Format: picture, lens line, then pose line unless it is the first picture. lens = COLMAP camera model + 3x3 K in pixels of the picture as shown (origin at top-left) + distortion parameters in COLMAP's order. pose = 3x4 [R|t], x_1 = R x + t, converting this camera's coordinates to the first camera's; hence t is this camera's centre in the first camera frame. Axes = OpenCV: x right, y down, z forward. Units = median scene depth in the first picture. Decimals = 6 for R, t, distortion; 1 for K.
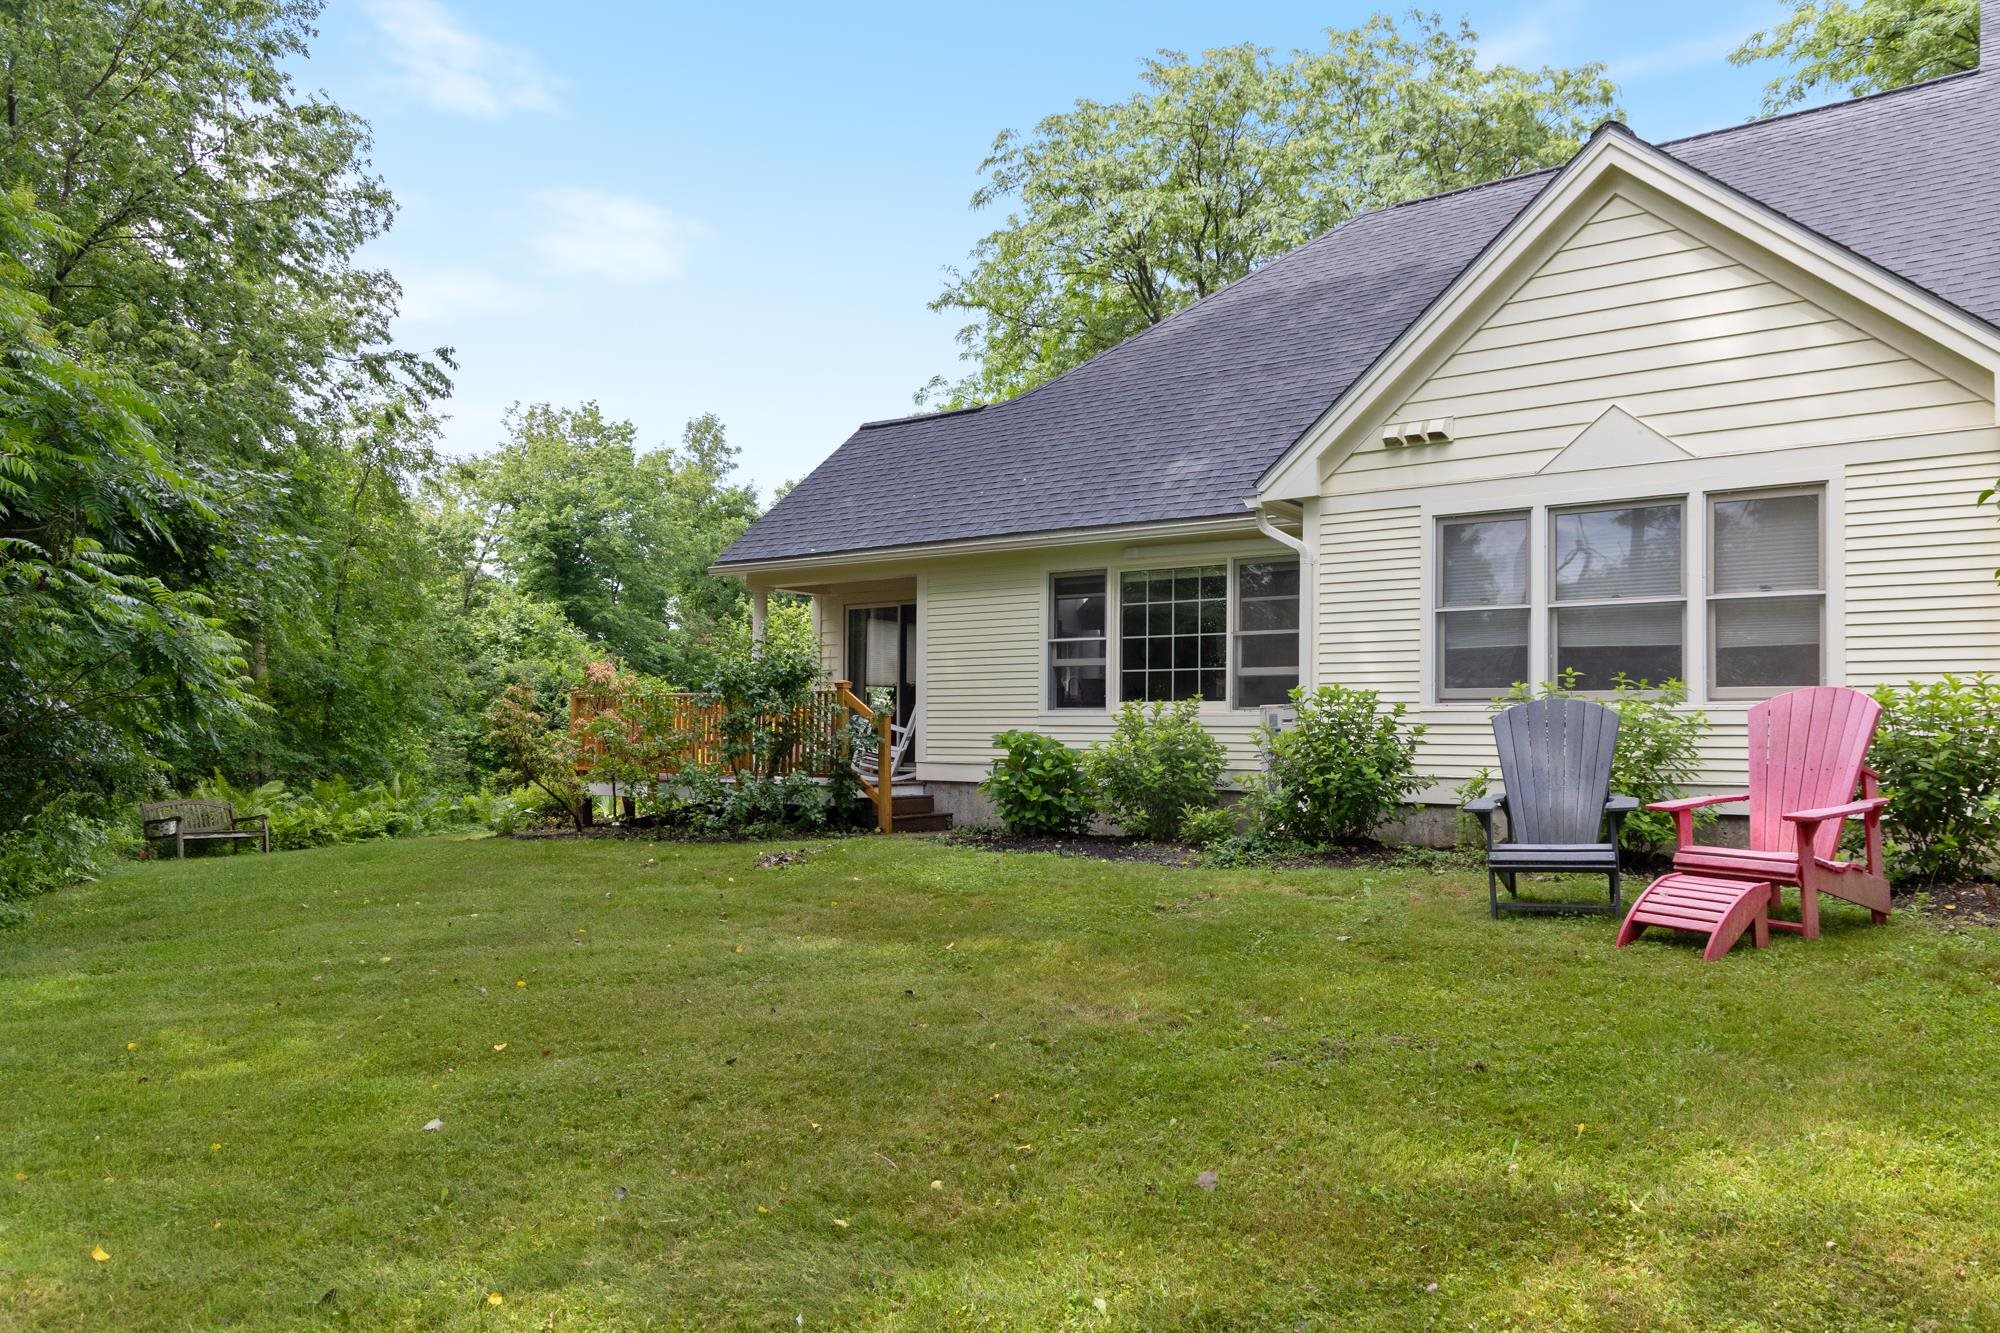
lens RADIAL K [[1332.7, 0, 1015.2], [0, 1332.7, 699.3], [0, 0, 1]] dist [-0.004876, 0.002870]
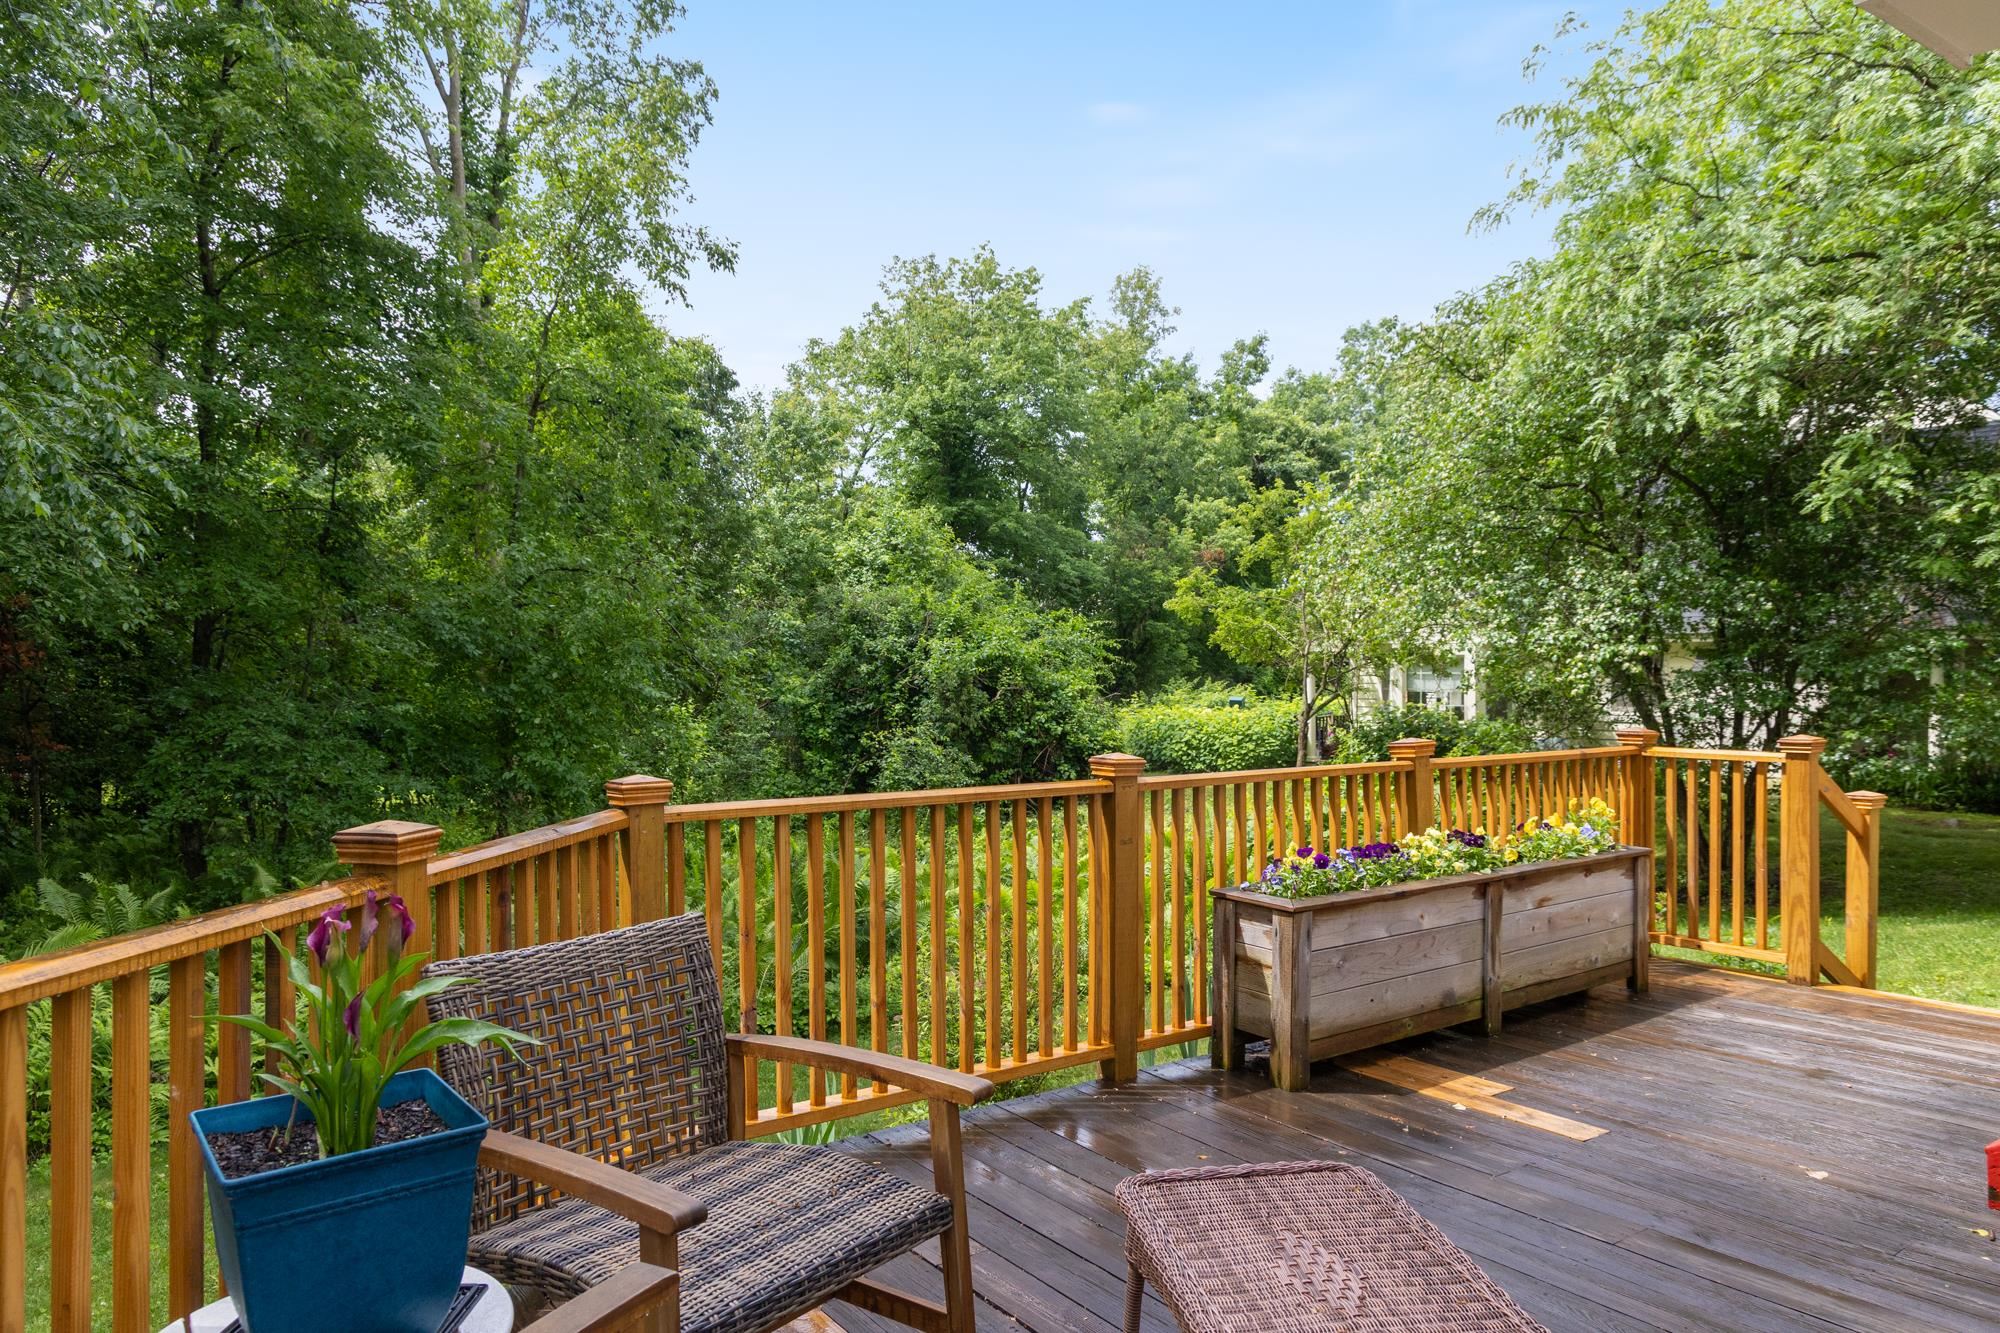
lens RADIAL K [[1332.7, 0, 1010.4], [0, 1332.7, 680.1], [0, 0, 1]] dist [-0.004876, 0.002870]
pose [[0.948370, -0.007590, -0.317075, -0.265613], [0.023076, 0.998715, 0.045113, -0.034734], [0.316325, -0.050101, 0.947327, 1.113767]]
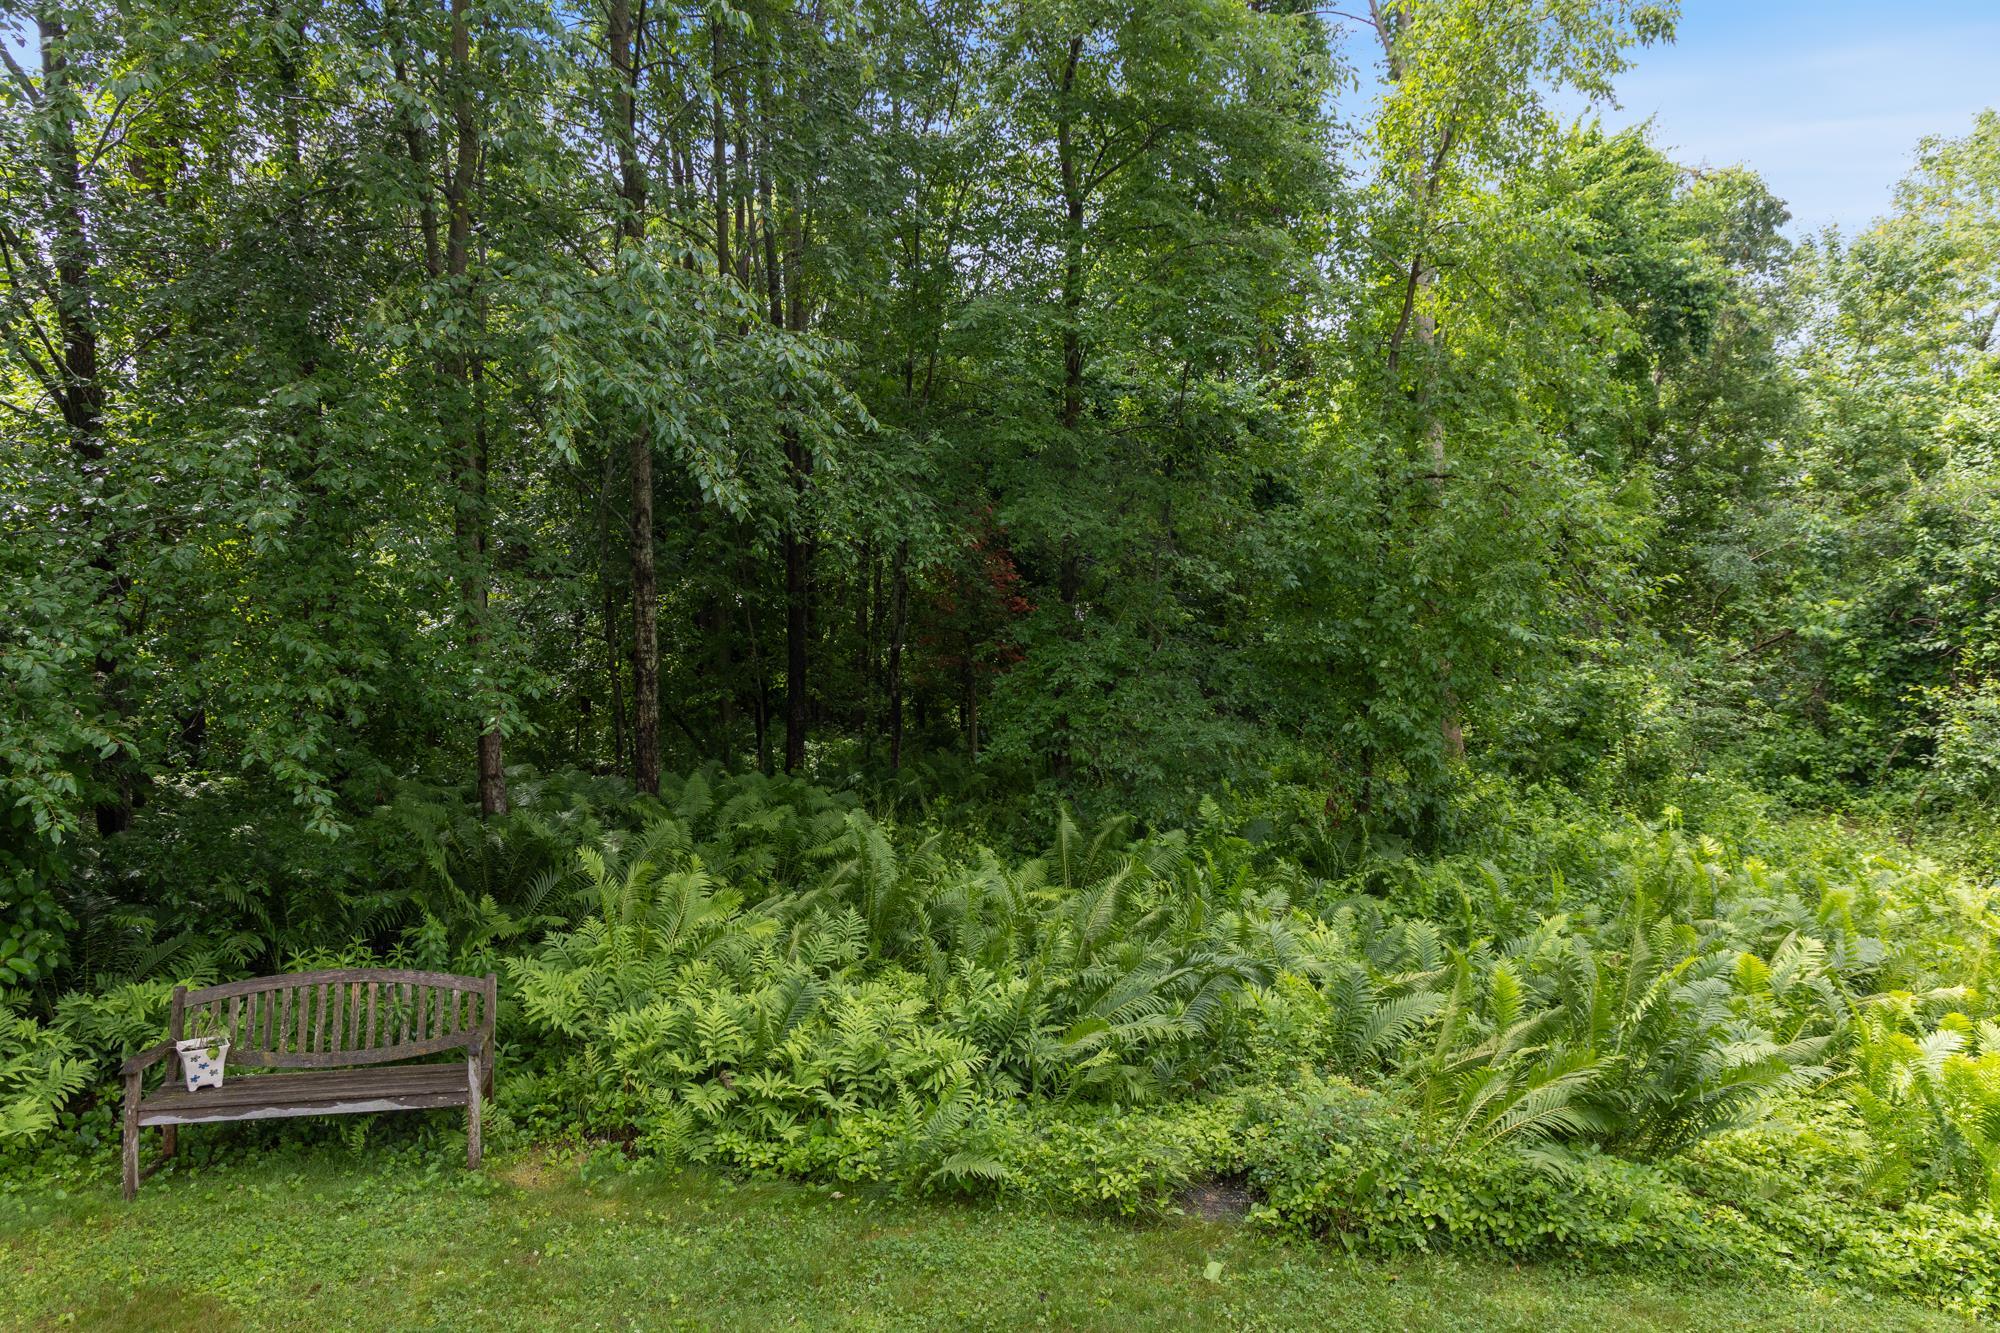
lens RADIAL K [[1332.7, 0, 1006.0], [0, 1332.7, 674.7], [0, 0, 1]] dist [-0.004876, 0.002870]
pose [[0.452214, 0.057369, -0.890062, -0.293678], [0.044843, 0.995205, 0.086929, -0.044448], [0.890781, -0.079224, 0.447473, 1.409295]]
